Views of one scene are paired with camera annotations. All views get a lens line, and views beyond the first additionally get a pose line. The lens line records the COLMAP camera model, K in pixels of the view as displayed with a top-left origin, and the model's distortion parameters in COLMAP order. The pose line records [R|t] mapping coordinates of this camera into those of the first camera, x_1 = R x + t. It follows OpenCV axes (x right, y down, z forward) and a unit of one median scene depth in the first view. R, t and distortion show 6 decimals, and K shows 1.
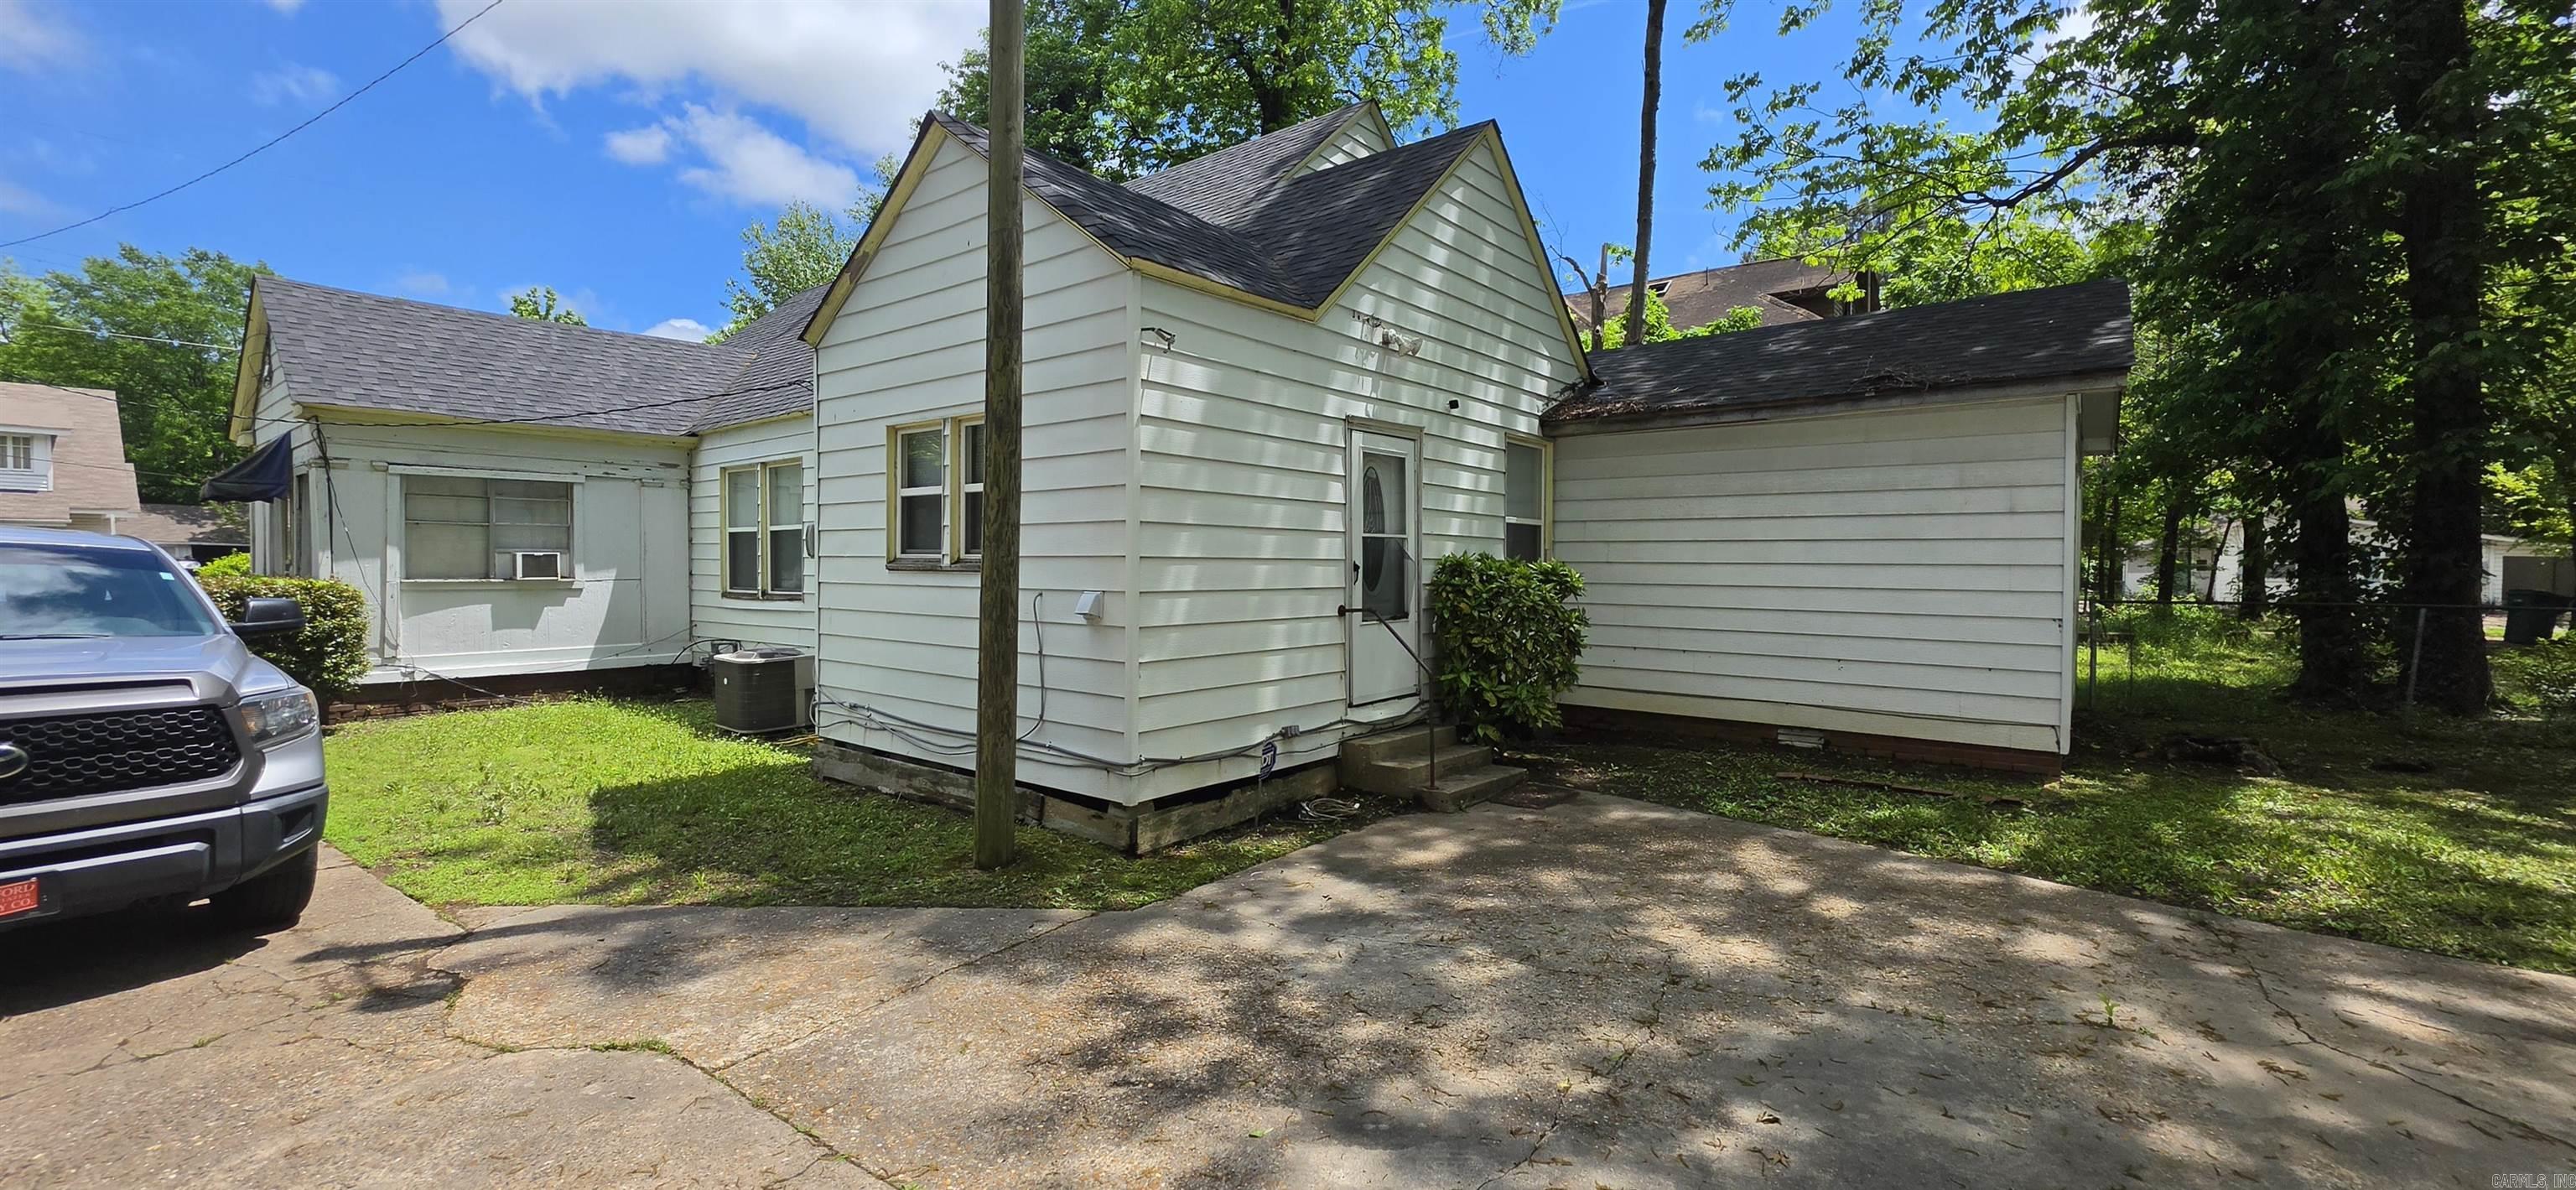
lens RADIAL K [[1033.9, 0, 1283.4], [0, 1033.9, 585.5], [0, 0, 1]] dist [0.002420, 0.000014]
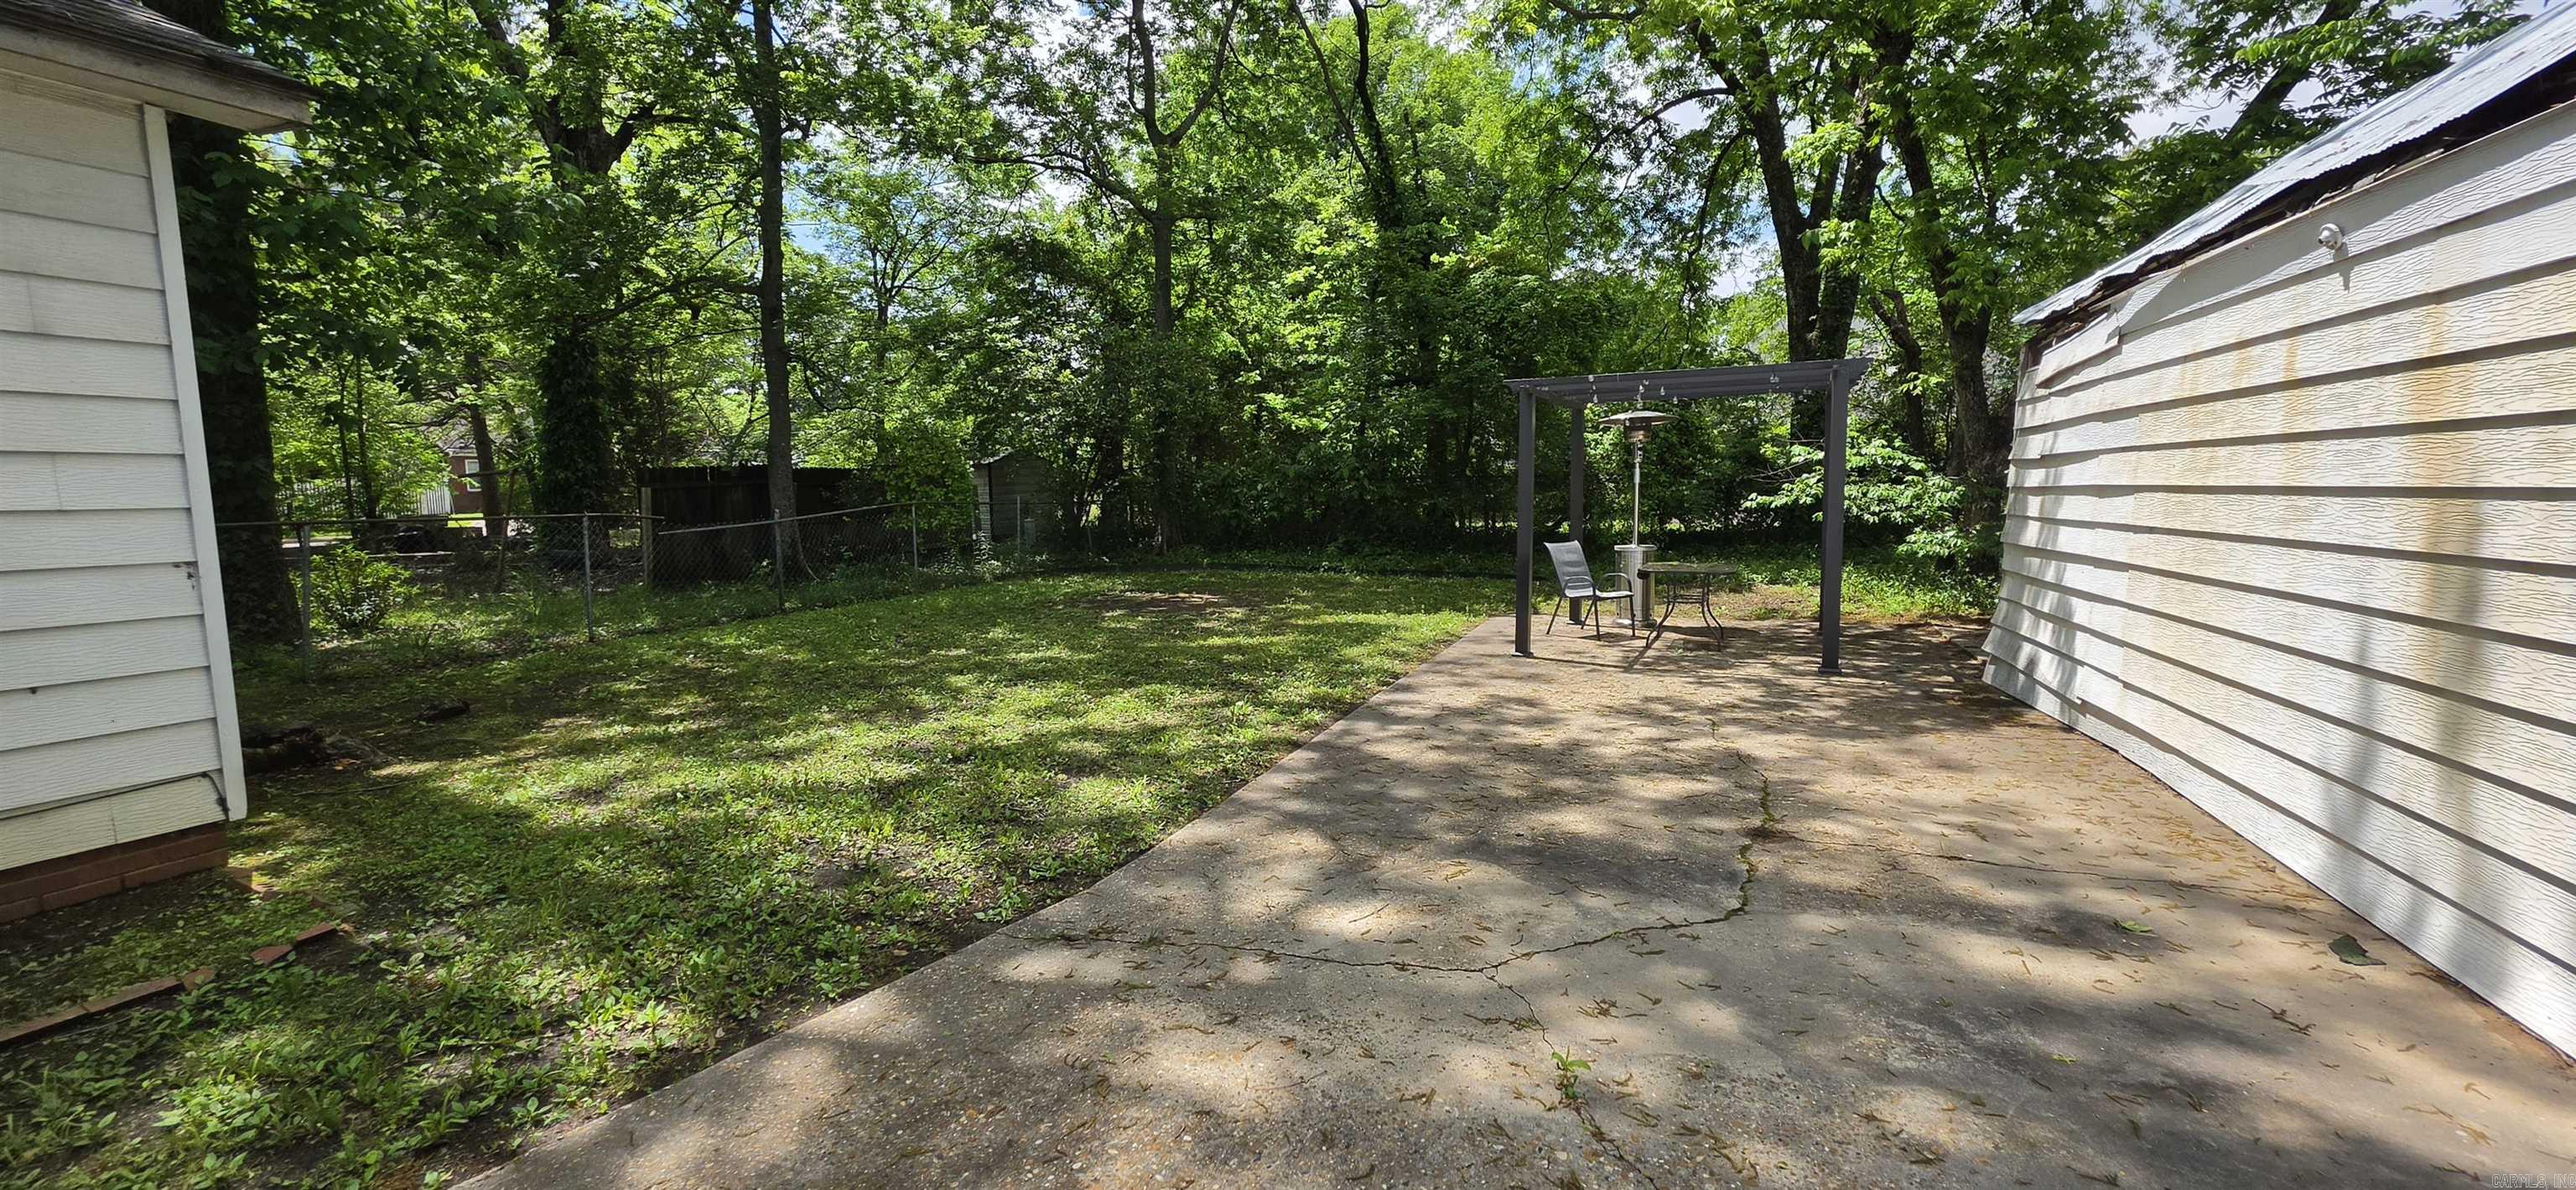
lens RADIAL K [[1033.9, 0, 1282.6], [0, 1033.9, 576.6], [0, 0, 1]] dist [0.002420, 0.000014]
pose [[-0.309965, -0.094345, 0.946055, 0.221565], [0.028942, 0.993667, 0.108576, -0.001133], [-0.950307, 0.061036, -0.305271, 1.334356]]
